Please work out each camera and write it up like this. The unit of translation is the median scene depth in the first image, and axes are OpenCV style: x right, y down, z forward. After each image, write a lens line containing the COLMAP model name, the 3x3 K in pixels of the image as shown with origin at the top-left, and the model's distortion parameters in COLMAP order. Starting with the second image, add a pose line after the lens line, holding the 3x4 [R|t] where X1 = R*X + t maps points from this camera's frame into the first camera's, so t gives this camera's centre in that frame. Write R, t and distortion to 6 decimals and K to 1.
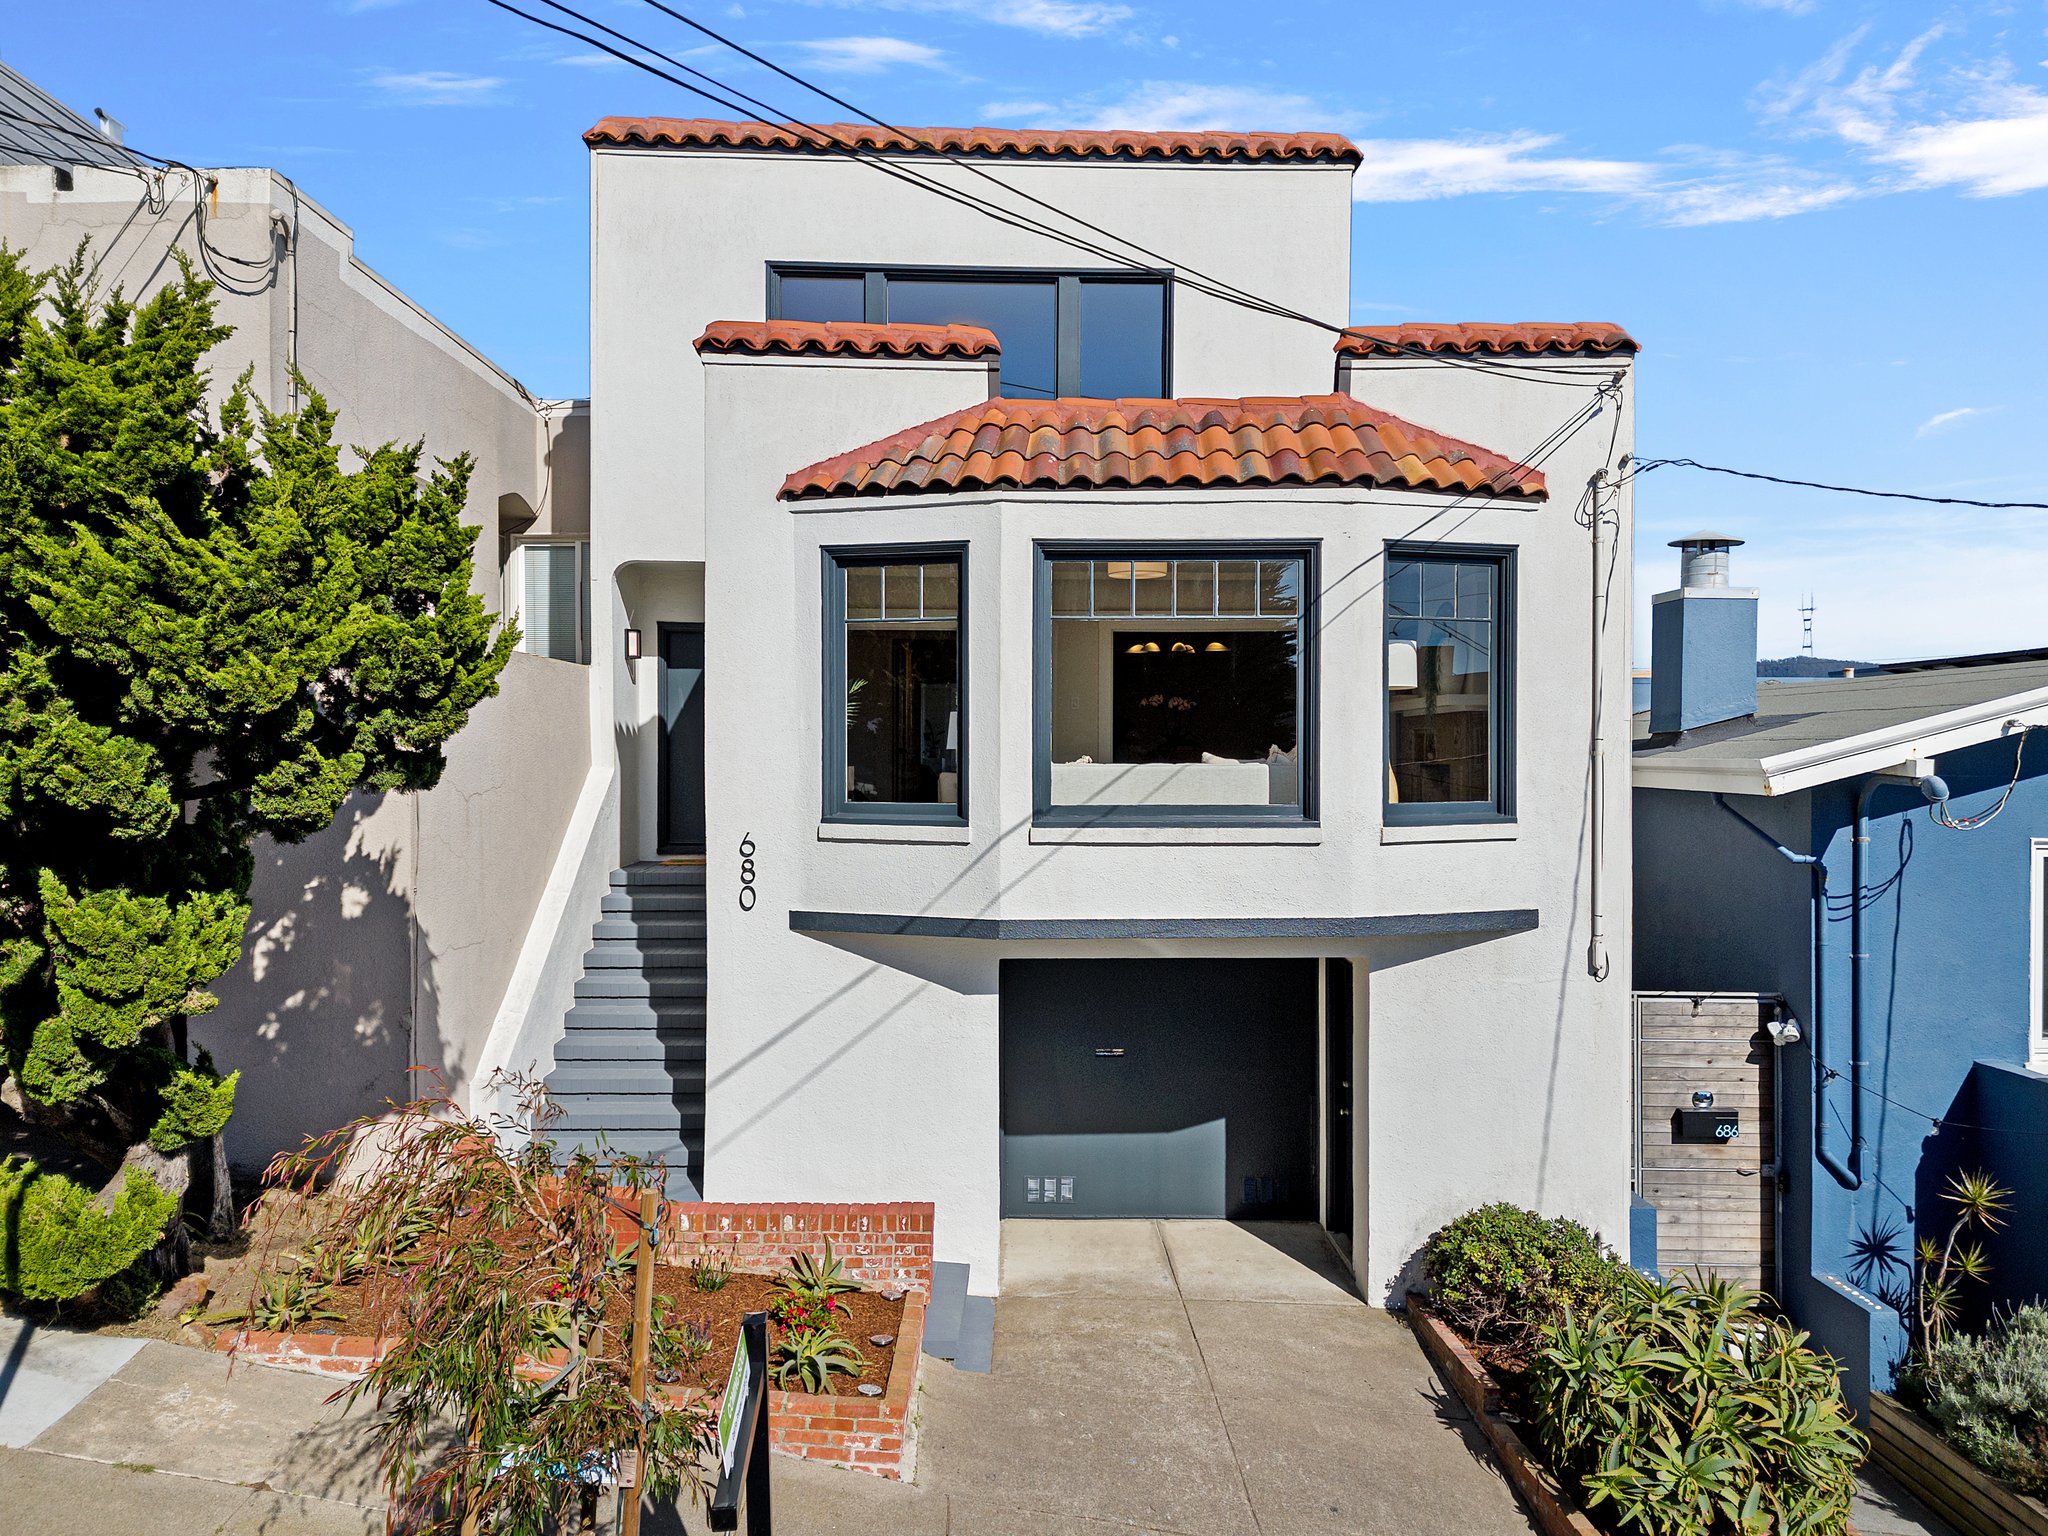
lens RADIAL K [[1512.6, 0, 984.8], [0, 1512.6, 765.0], [0, 0, 1]] dist [0.067150, -0.055973]
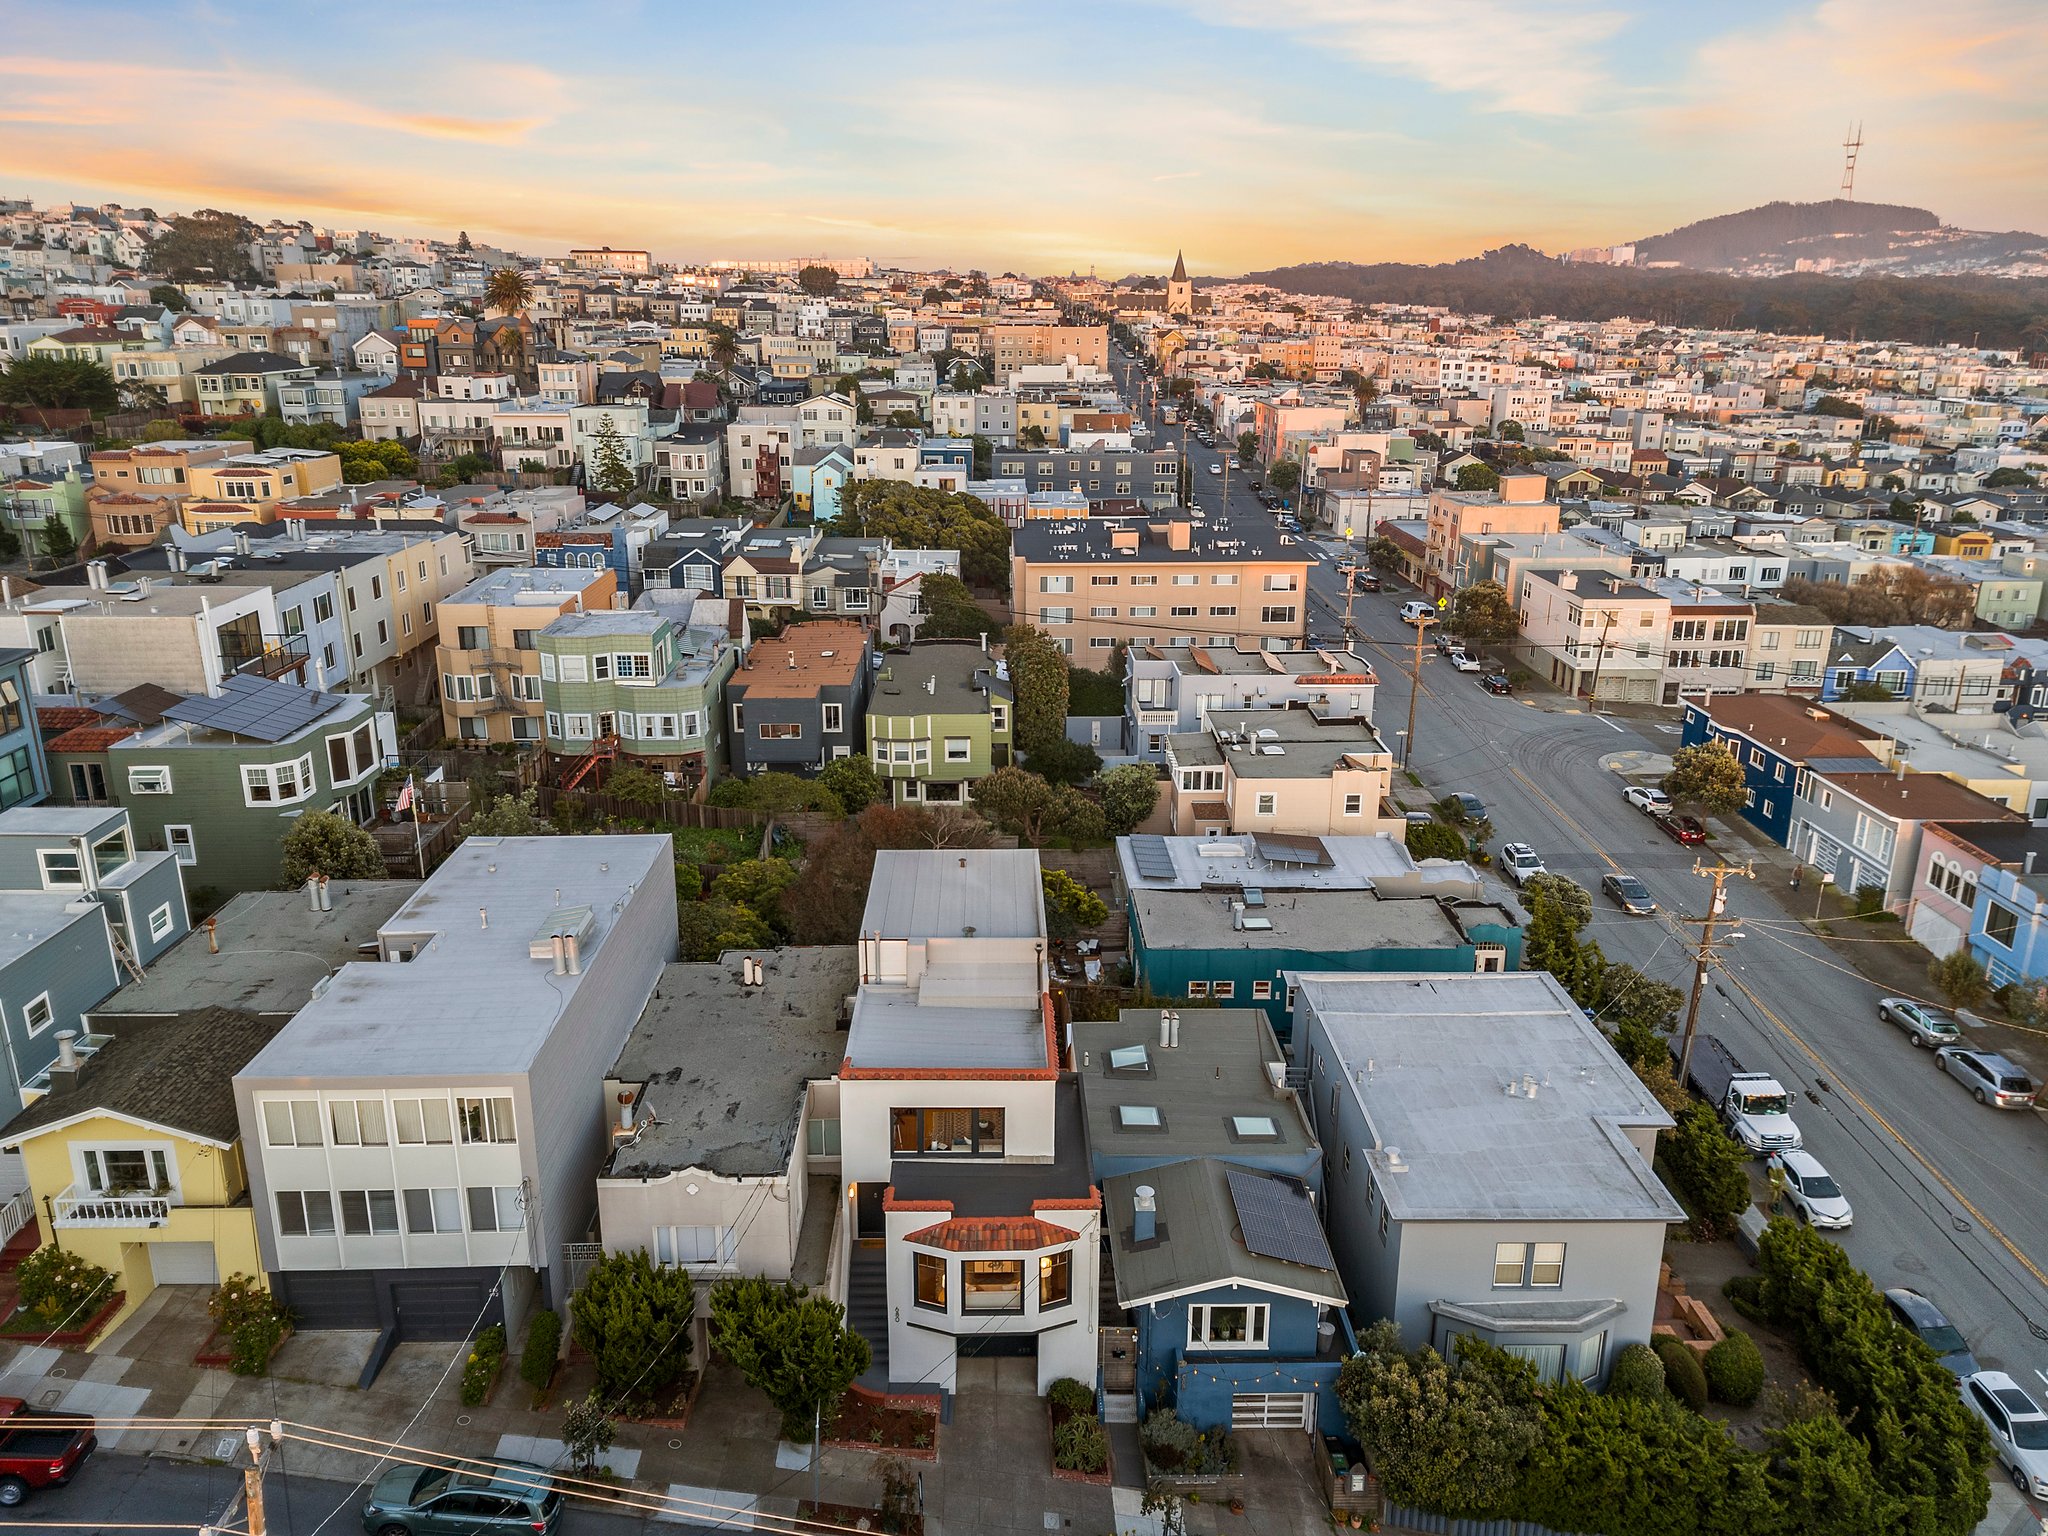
lens RADIAL K [[1512.6, 0, 976.6], [0, 1512.6, 778.0], [0, 0, 1]] dist [0.067150, -0.055973]
pose [[0.999975, -0.006995, -0.001161, 0.090480], [0.007031, 0.956815, 0.290614, -2.720634], [-0.000922, -0.290615, 0.956840, -2.795059]]
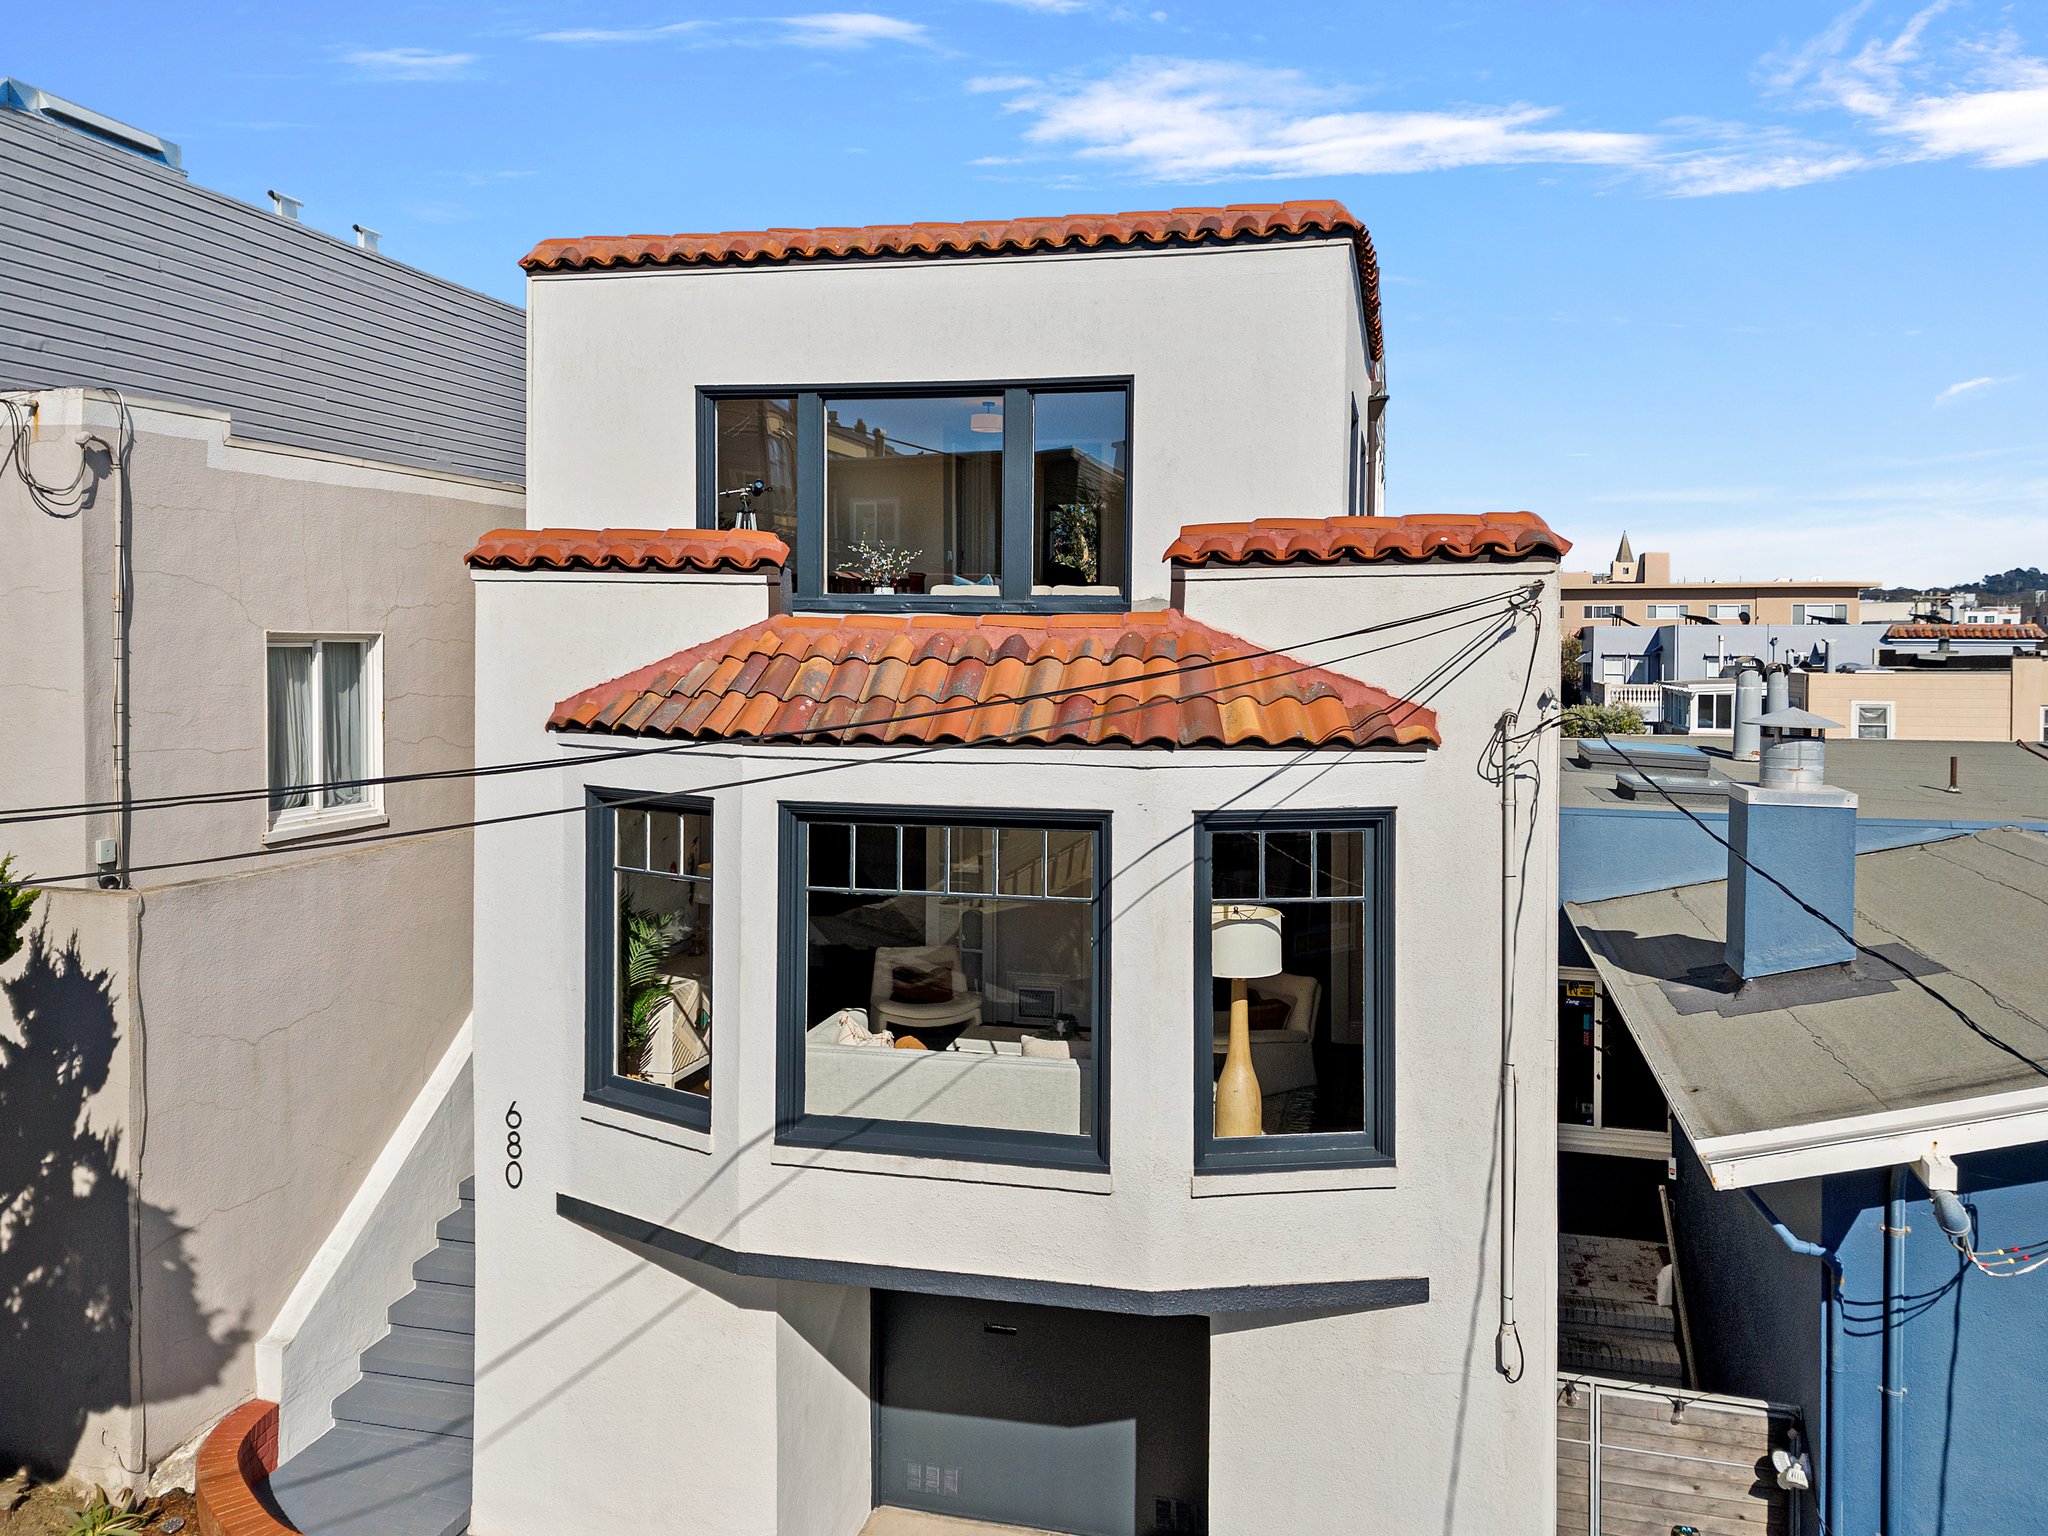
lens RADIAL K [[1512.6, 0, 1001.8], [0, 1512.6, 669.8], [0, 0, 1]] dist [0.067150, -0.055973]
pose [[0.966848, 0.005270, -0.255299, 0.355077], [-0.001738, 0.999900, 0.014061, -0.225837], [0.255347, -0.013151, 0.966760, 0.205558]]
